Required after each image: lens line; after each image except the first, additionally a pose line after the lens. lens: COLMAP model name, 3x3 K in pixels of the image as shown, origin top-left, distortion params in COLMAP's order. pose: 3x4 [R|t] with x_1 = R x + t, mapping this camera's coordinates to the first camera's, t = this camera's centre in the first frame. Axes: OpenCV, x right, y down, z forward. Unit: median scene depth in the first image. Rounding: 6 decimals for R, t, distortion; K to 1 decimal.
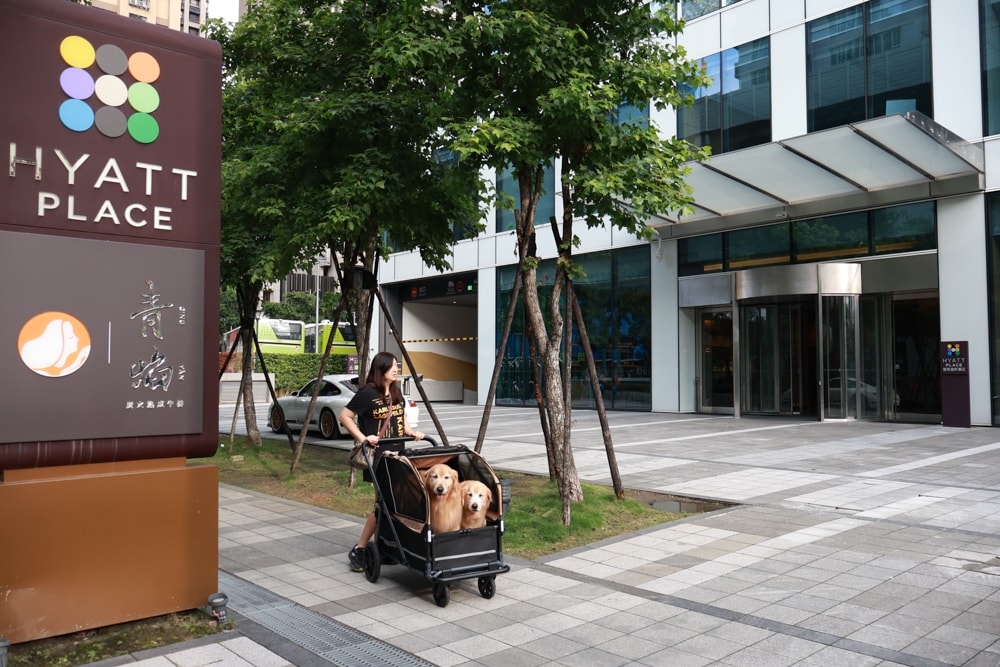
lens RADIAL K [[790.5, 0, 497.7], [0, 790.5, 324.2], [0, 0, 1]] dist [0.001656, 0.001006]
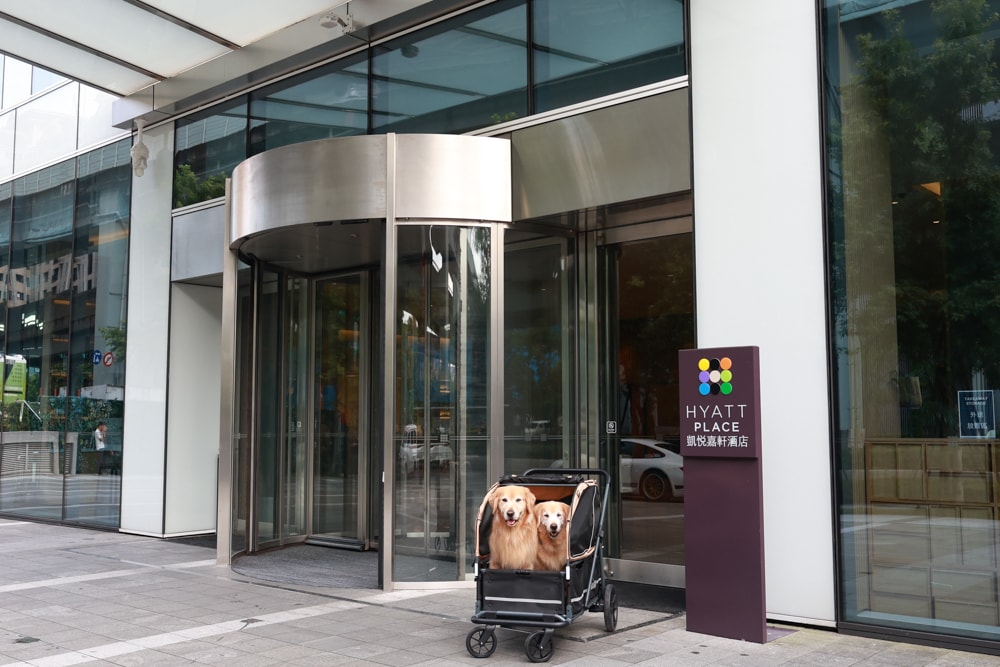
lens RADIAL K [[936.1, 0, 500.0], [0, 936.1, 333.5], [0, 0, 1]] dist [0.001584, 0.001903]
pose [[0.988797, 0.010708, 0.148879, 0.790112], [-0.005816, 0.999430, -0.033261, 0.051073], [-0.149150, 0.032022, 0.988296, 1.178099]]
